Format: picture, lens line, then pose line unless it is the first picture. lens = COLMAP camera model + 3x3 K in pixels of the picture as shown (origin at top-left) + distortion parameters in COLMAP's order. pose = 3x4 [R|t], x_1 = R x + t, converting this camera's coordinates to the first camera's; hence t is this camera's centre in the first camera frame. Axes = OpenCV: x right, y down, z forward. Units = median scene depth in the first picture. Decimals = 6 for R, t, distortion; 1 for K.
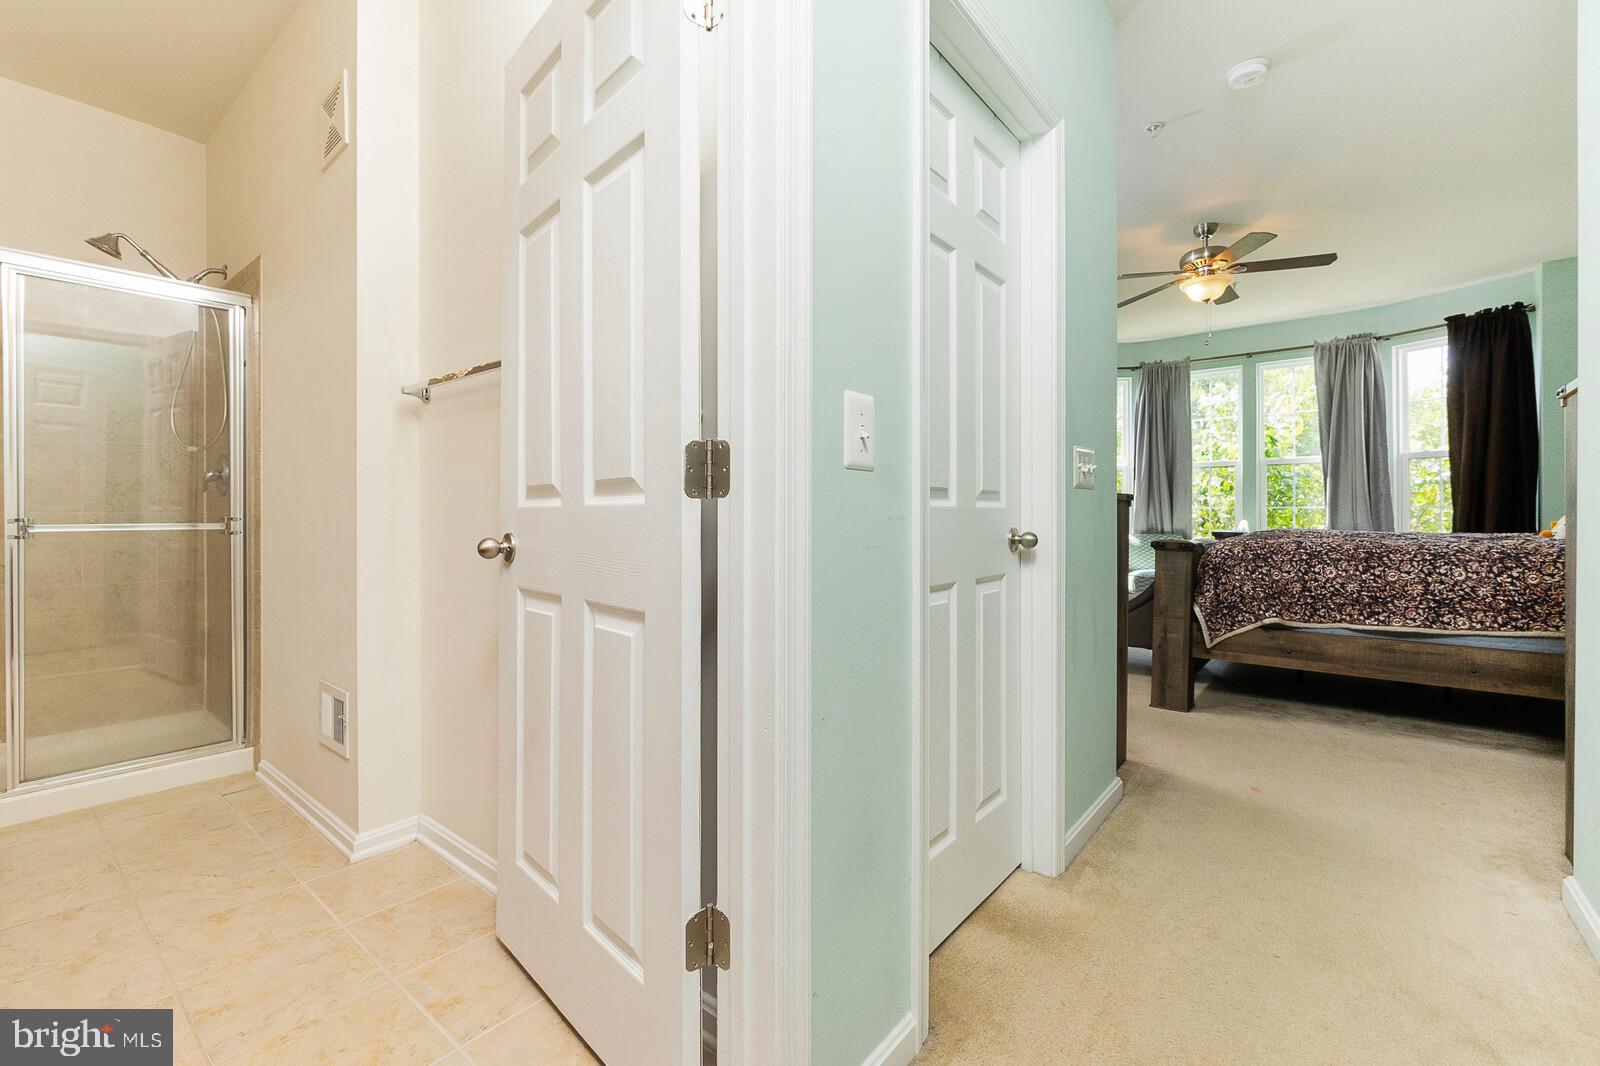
lens RADIAL K [[687.7, 0, 791.2], [0, 687.7, 532.3], [0, 0, 1]] dist [-0.004310, -0.000448]
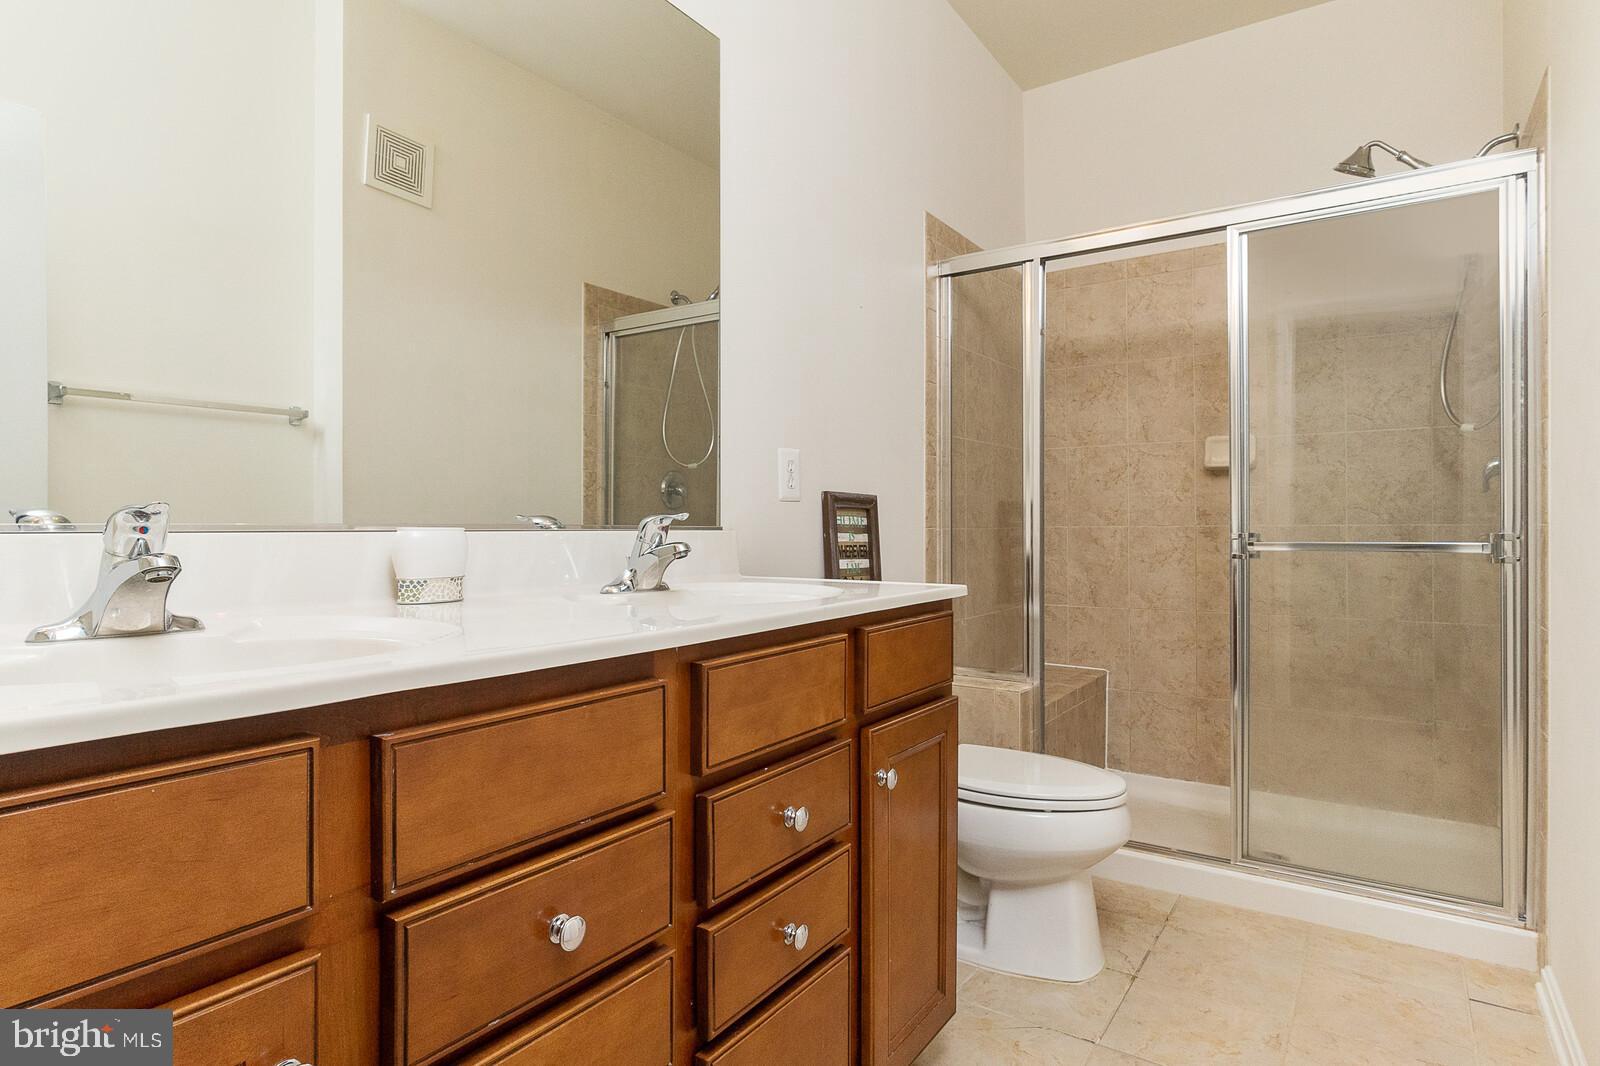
lens RADIAL K [[871.0, 0, 800.8], [0, 871.0, 527.3], [0, 0, 1]] dist [-0.004363, -0.002144]
pose [[0.100419, -0.001042, -0.994945, -0.129277], [-0.022086, 0.999751, -0.003276, -0.011532], [0.994700, 0.022303, 0.100371, 0.318449]]
